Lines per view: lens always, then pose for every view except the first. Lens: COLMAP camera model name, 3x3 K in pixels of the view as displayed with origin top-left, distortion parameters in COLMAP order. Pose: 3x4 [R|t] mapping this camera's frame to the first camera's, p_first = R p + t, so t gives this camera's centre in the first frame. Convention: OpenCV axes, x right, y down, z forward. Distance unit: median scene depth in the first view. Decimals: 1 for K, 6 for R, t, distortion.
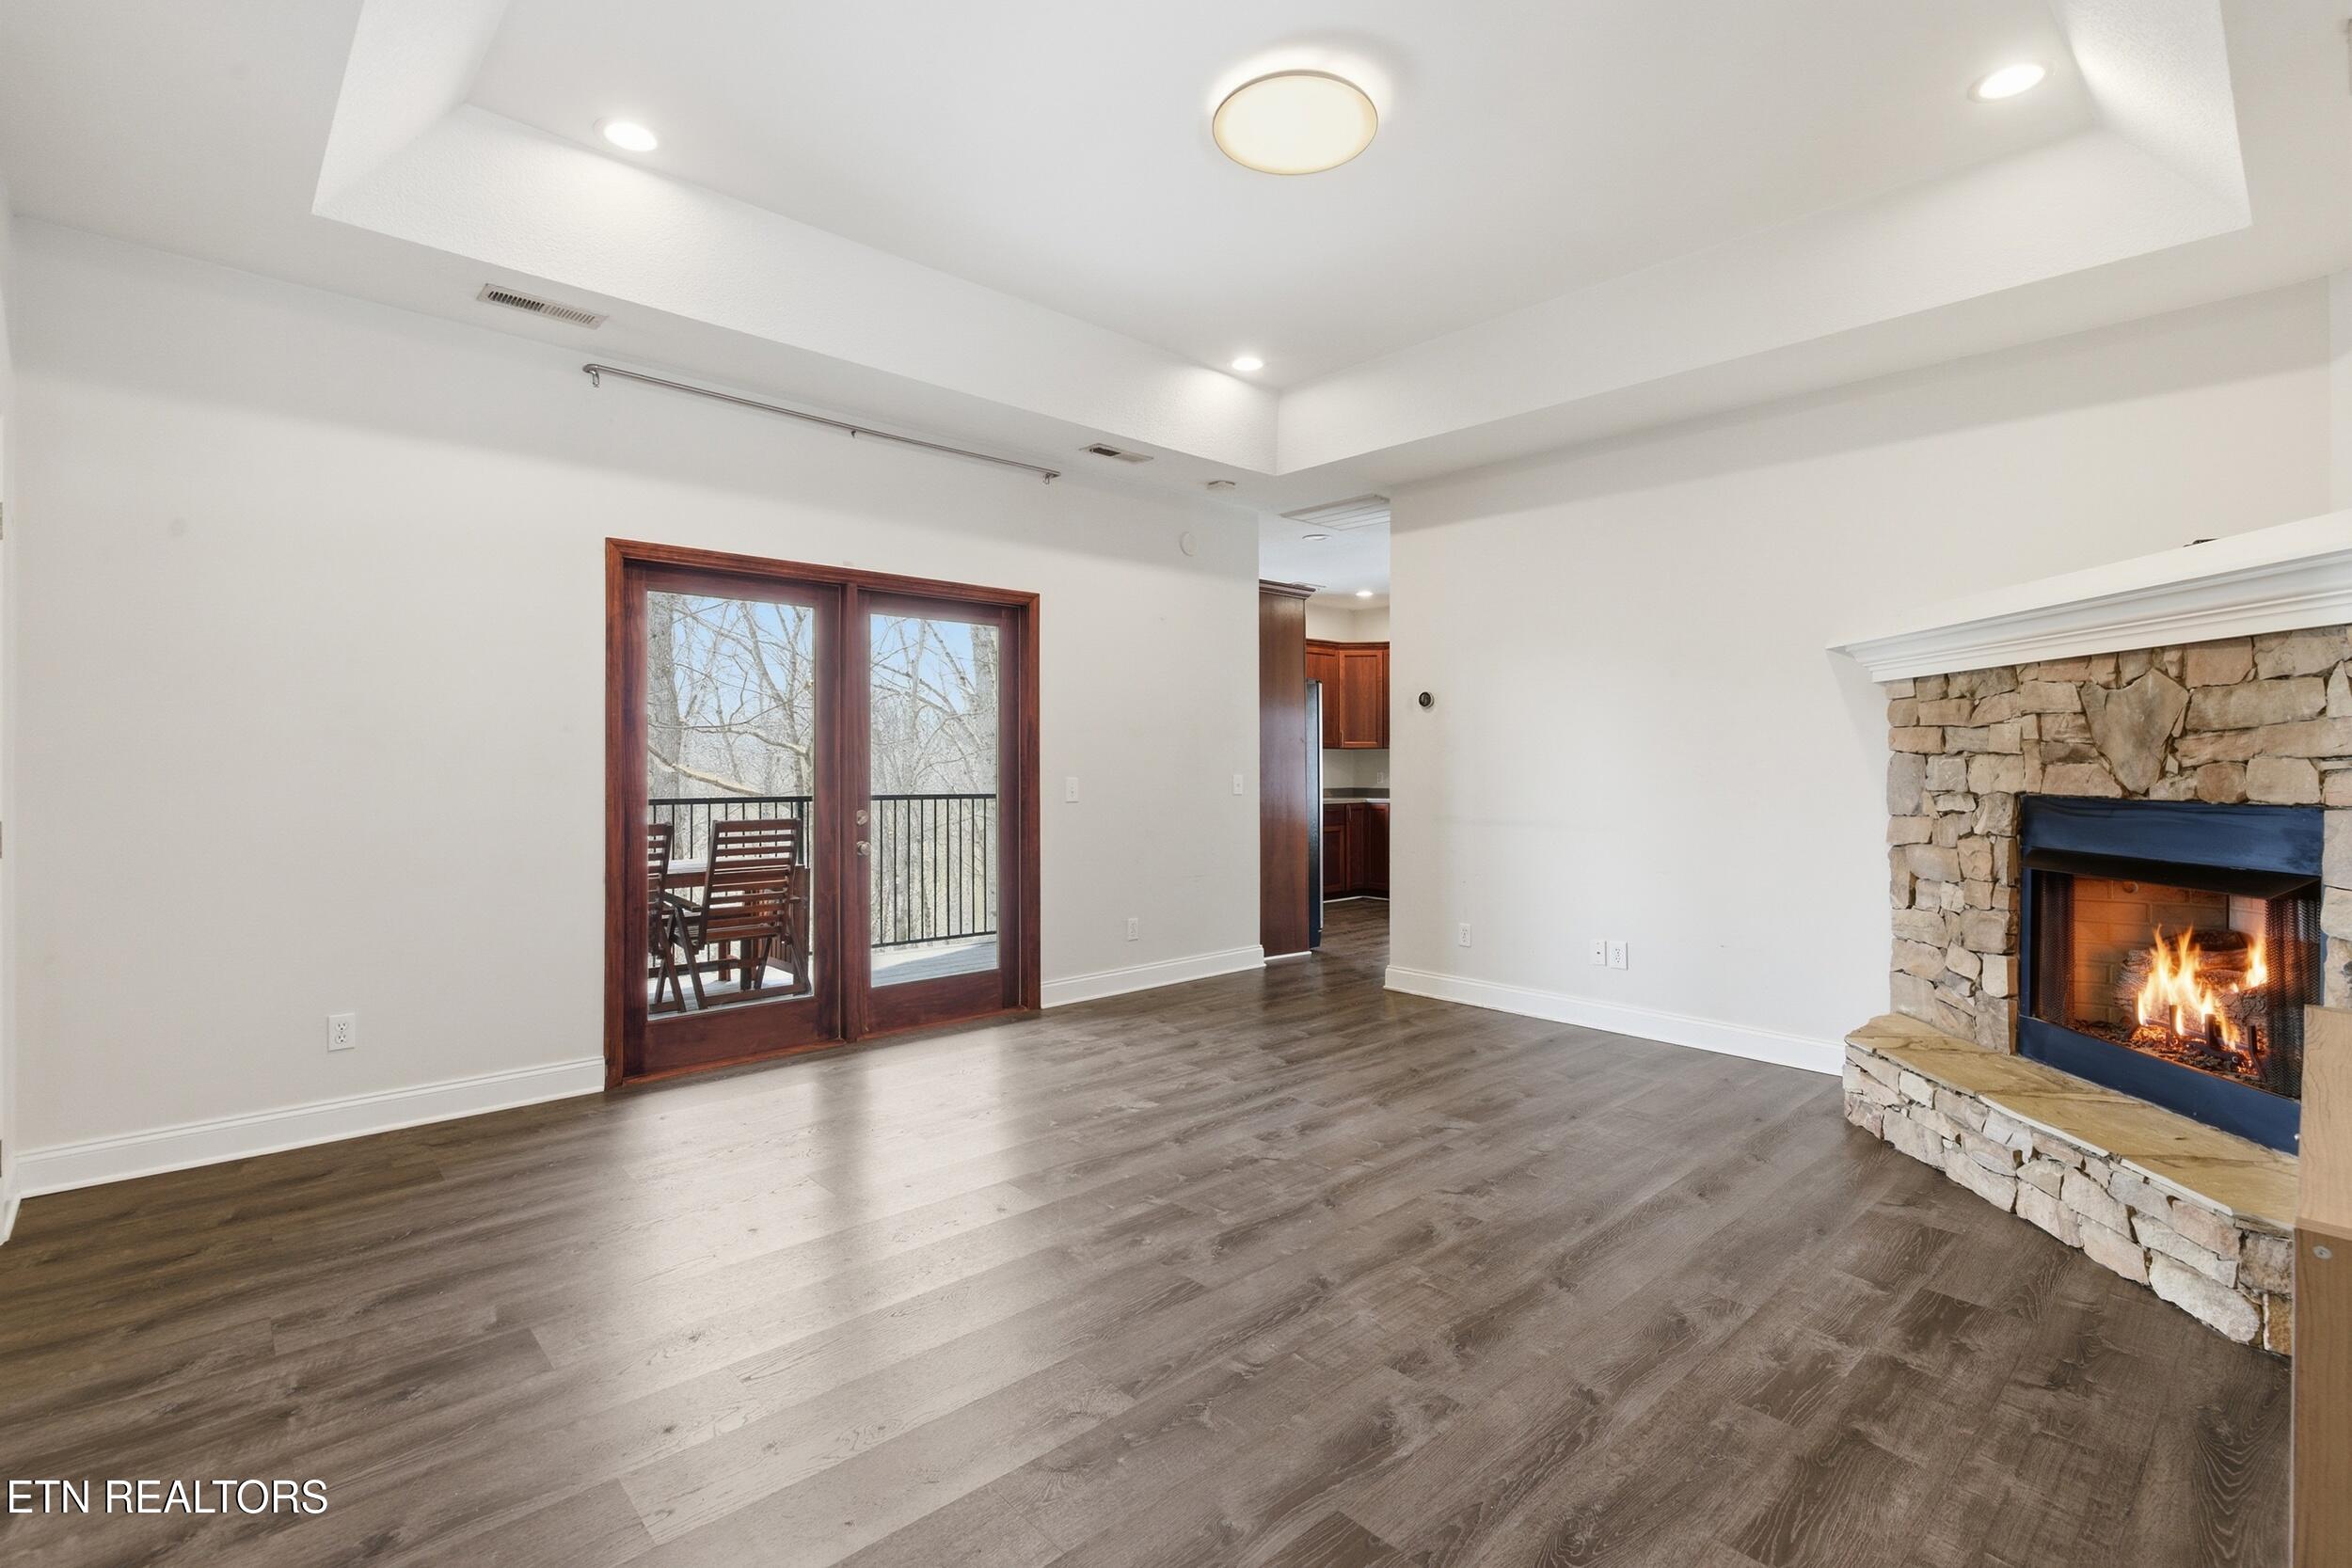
lens RADIAL K [[1075.5, 0, 1179.7], [0, 1075.5, 778.0], [0, 0, 1]] dist [-0.000506, 0.000092]
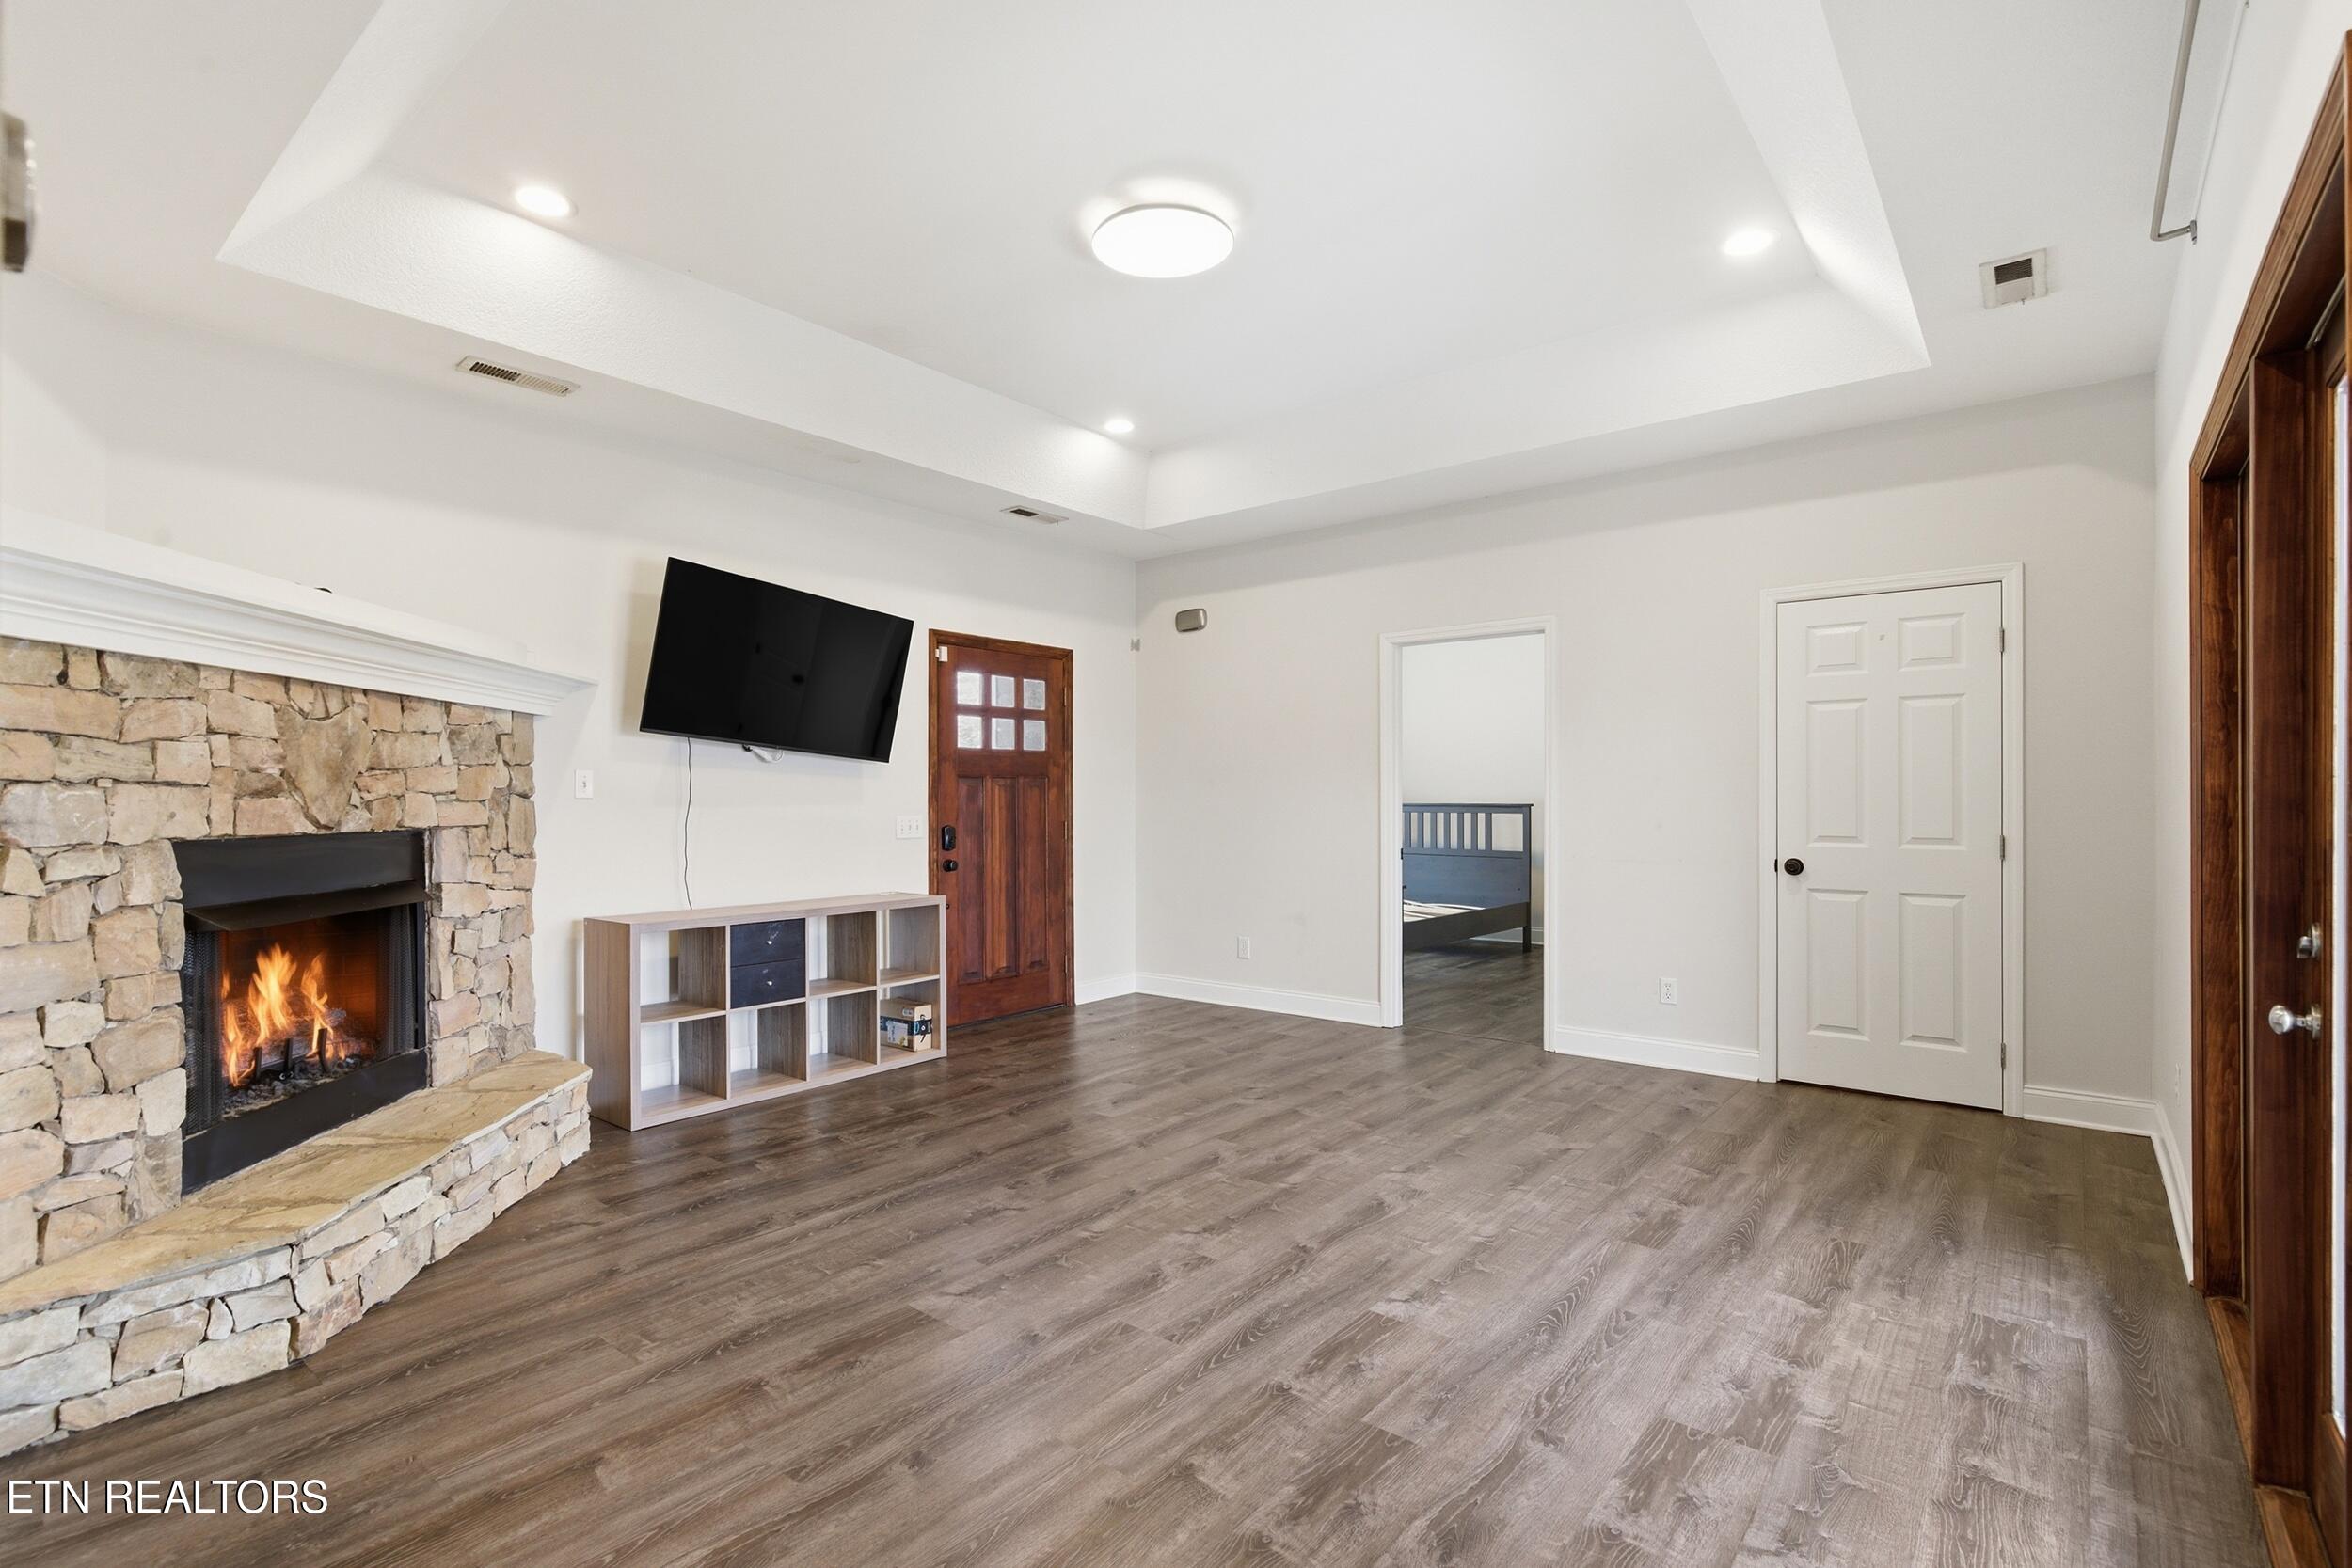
lens RADIAL K [[1075.5, 0, 1179.7], [0, 1075.5, 778.0], [0, 0, 1]] dist [-0.000506, 0.000092]
pose [[-0.990520, -0.002149, -0.137349, 0.228089], [-0.002075, 0.999998, -0.000683, -0.030730], [0.137350, -0.000392, -0.990523, 1.974970]]
